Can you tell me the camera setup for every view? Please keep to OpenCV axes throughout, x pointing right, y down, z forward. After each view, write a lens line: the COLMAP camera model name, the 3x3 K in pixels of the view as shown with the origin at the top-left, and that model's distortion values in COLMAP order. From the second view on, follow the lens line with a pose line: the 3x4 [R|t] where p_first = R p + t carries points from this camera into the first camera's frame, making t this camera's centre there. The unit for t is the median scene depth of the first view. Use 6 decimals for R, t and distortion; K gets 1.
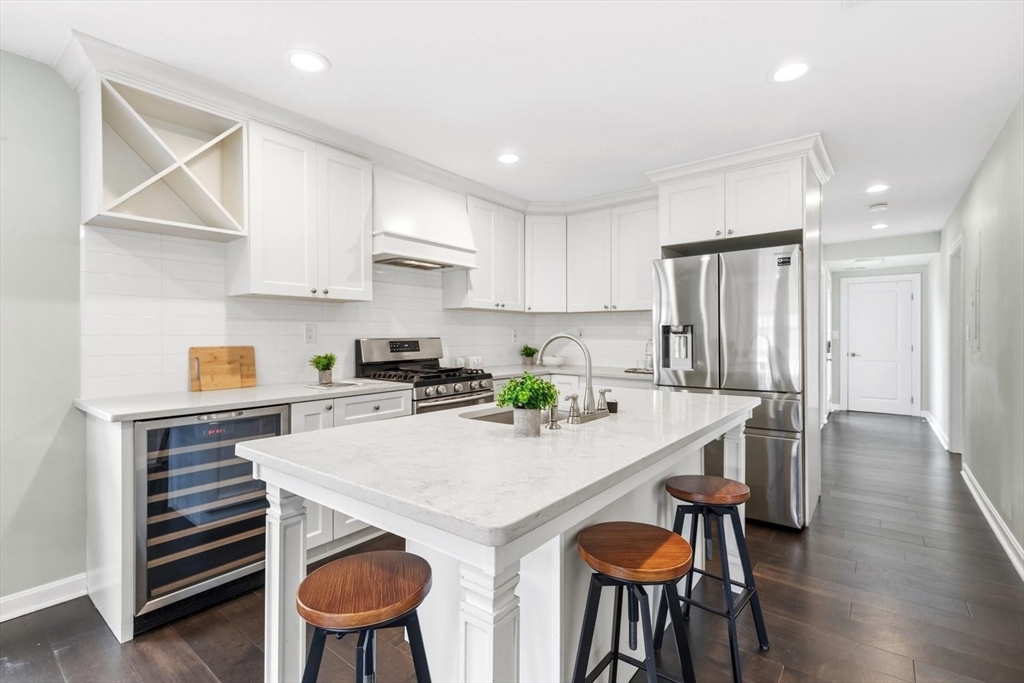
lens RADIAL K [[467.5, 0, 507.5], [0, 467.5, 342.2], [0, 0, 1]] dist [0.000564, -0.001657]
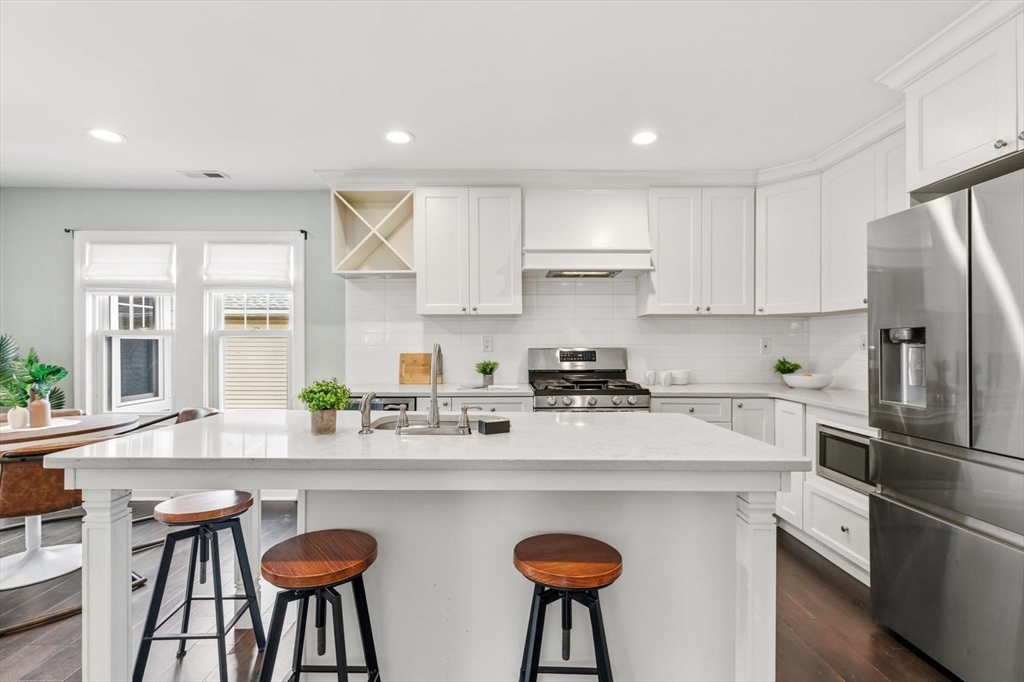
lens RADIAL K [[467.5, 0, 504.7], [0, 467.5, 348.9], [0, 0, 1]] dist [0.000564, -0.001657]
pose [[0.625917, 0.001625, -0.779888, 0.538068], [-0.012586, 0.999889, -0.008018, 0.003309], [0.779788, 0.014834, 0.625868, 0.284223]]
